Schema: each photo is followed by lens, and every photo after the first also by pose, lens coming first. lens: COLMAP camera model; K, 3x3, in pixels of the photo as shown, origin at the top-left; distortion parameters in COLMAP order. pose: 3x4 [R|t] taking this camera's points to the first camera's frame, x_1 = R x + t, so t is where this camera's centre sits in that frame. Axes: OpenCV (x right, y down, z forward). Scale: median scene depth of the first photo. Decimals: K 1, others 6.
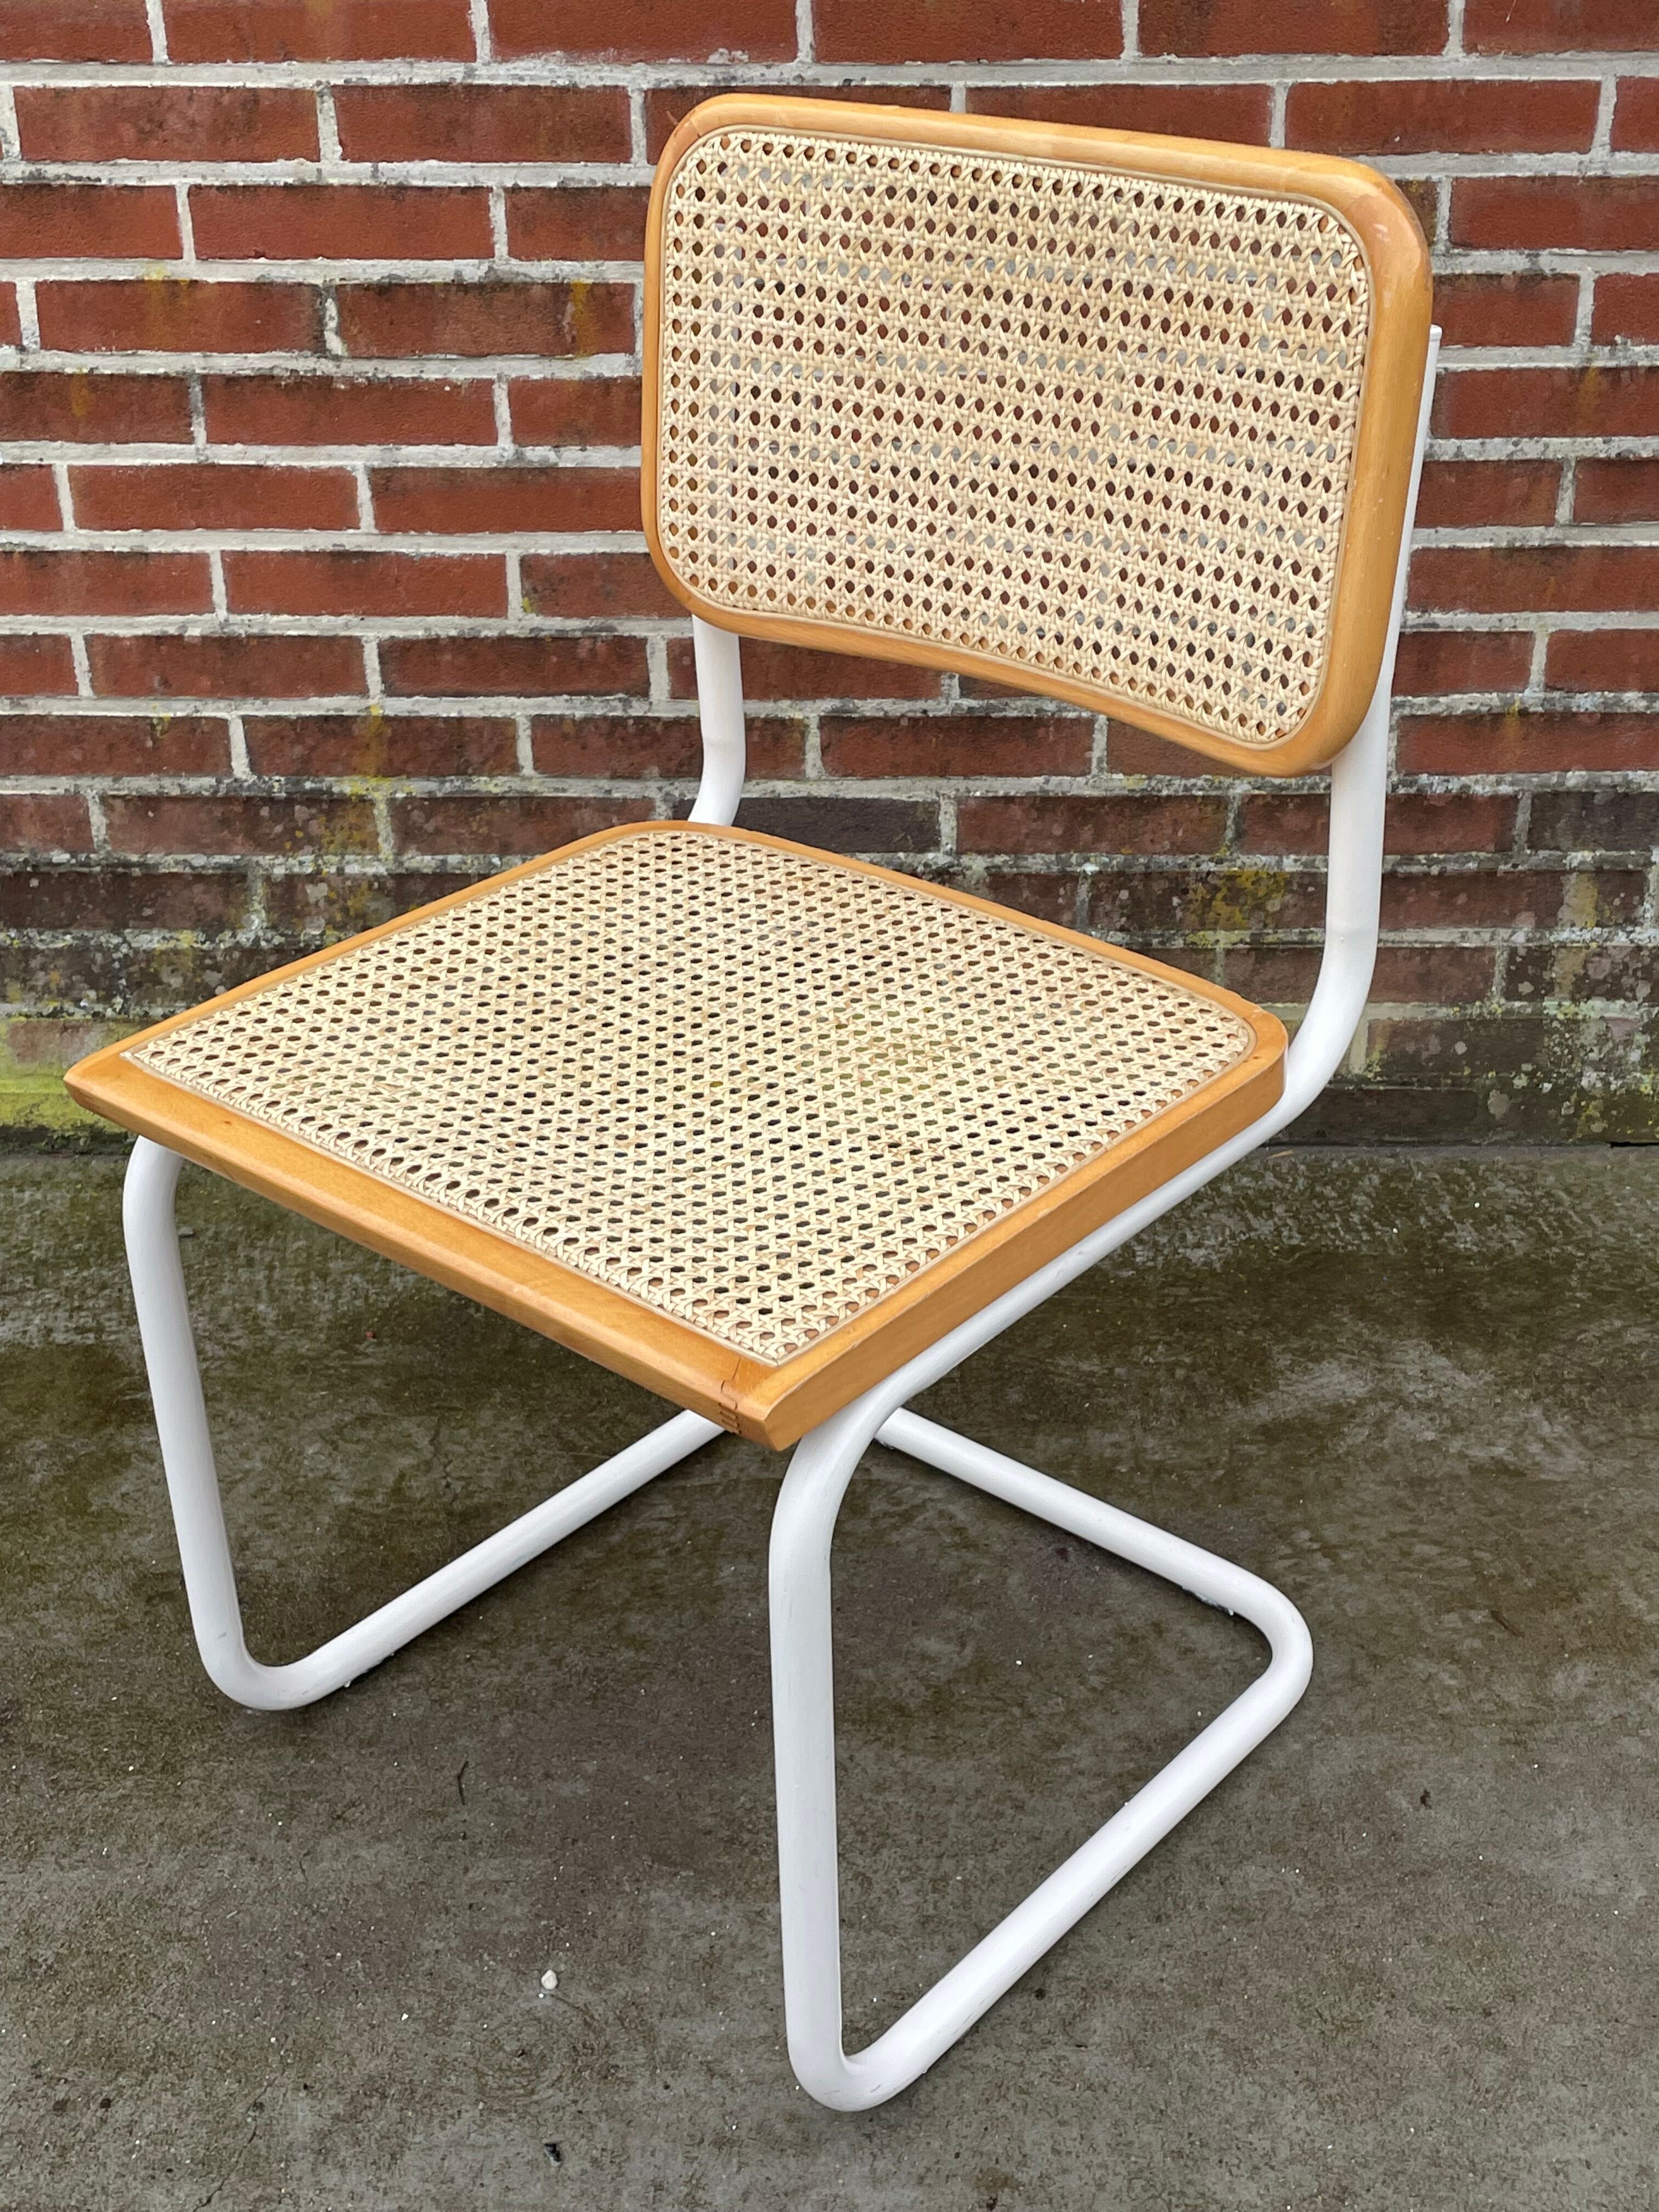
lens RADIAL K [[2581.7, 0, 863.0], [0, 2581.7, 1140.9], [0, 0, 1]] dist [0.064597, 0.000000]
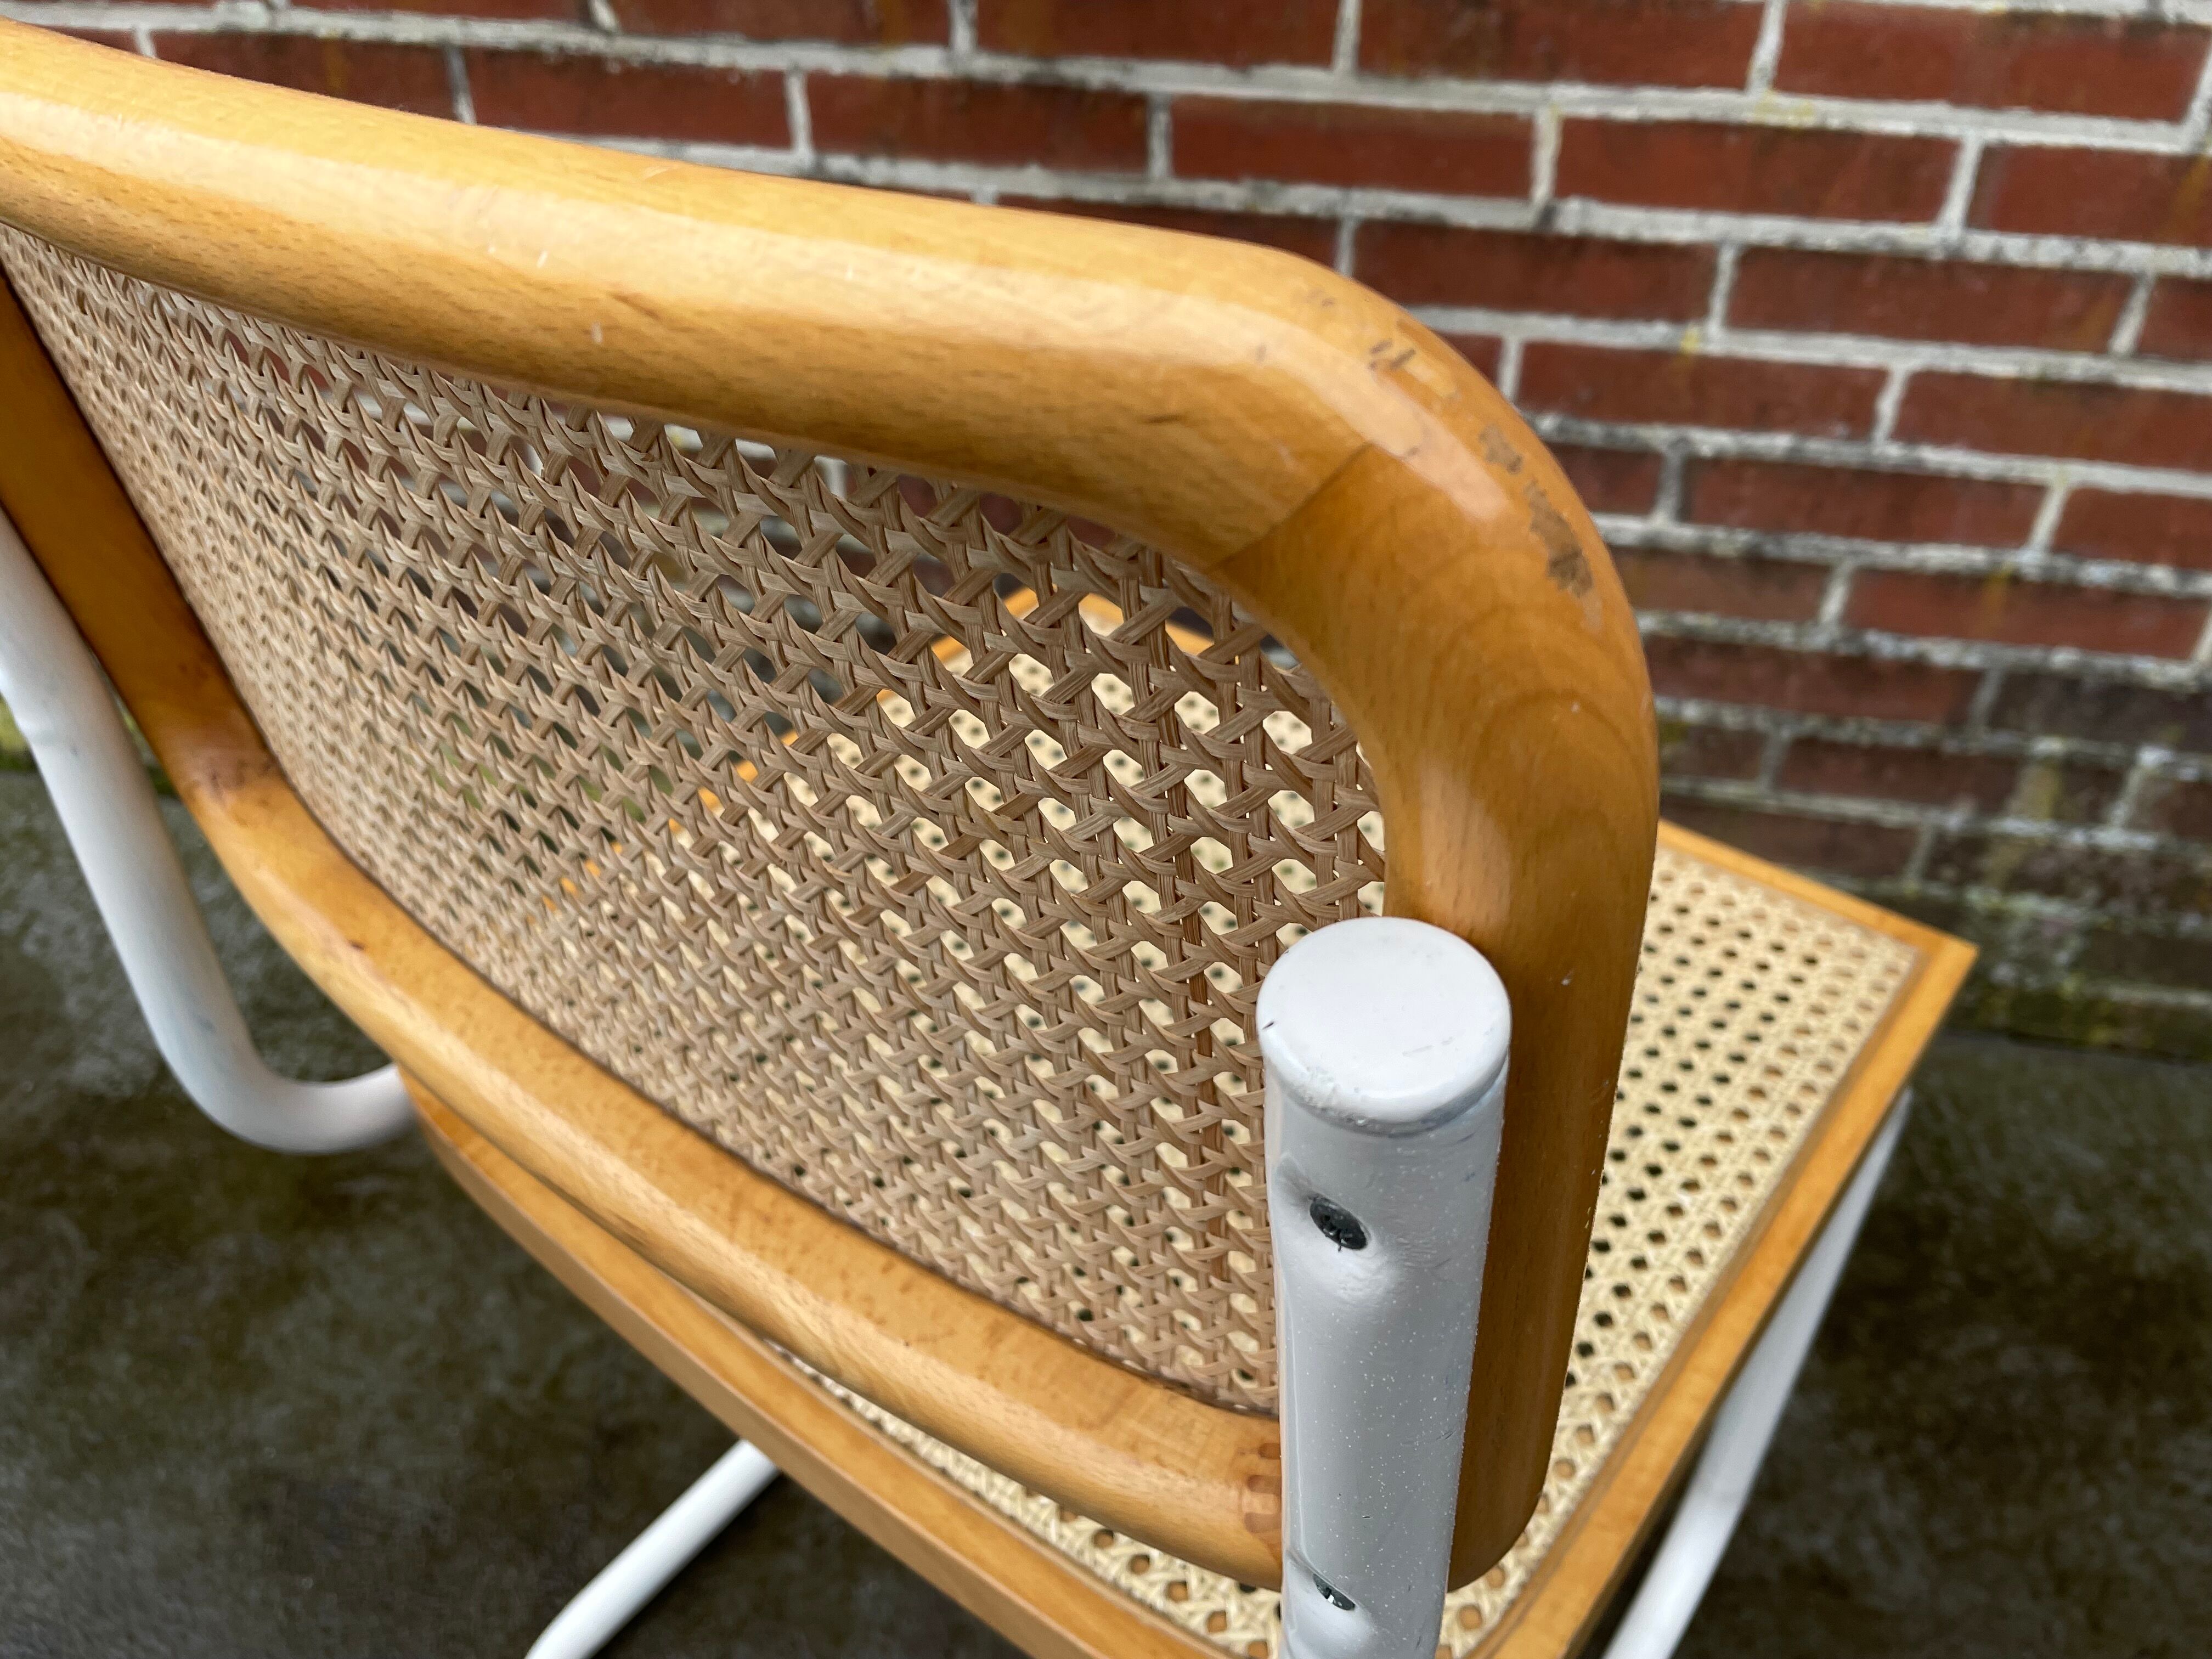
lens RADIAL K [[1686.6, 0, 1133.4], [0, 1686.6, 841.1], [0, 0, 1]] dist [0.052723, -0.087488]
pose [[0.982803, 0.124815, -0.136087, 0.069233], [-0.095721, 0.974579, 0.202568, -0.172184], [0.157911, -0.186058, 0.969766, 0.443860]]
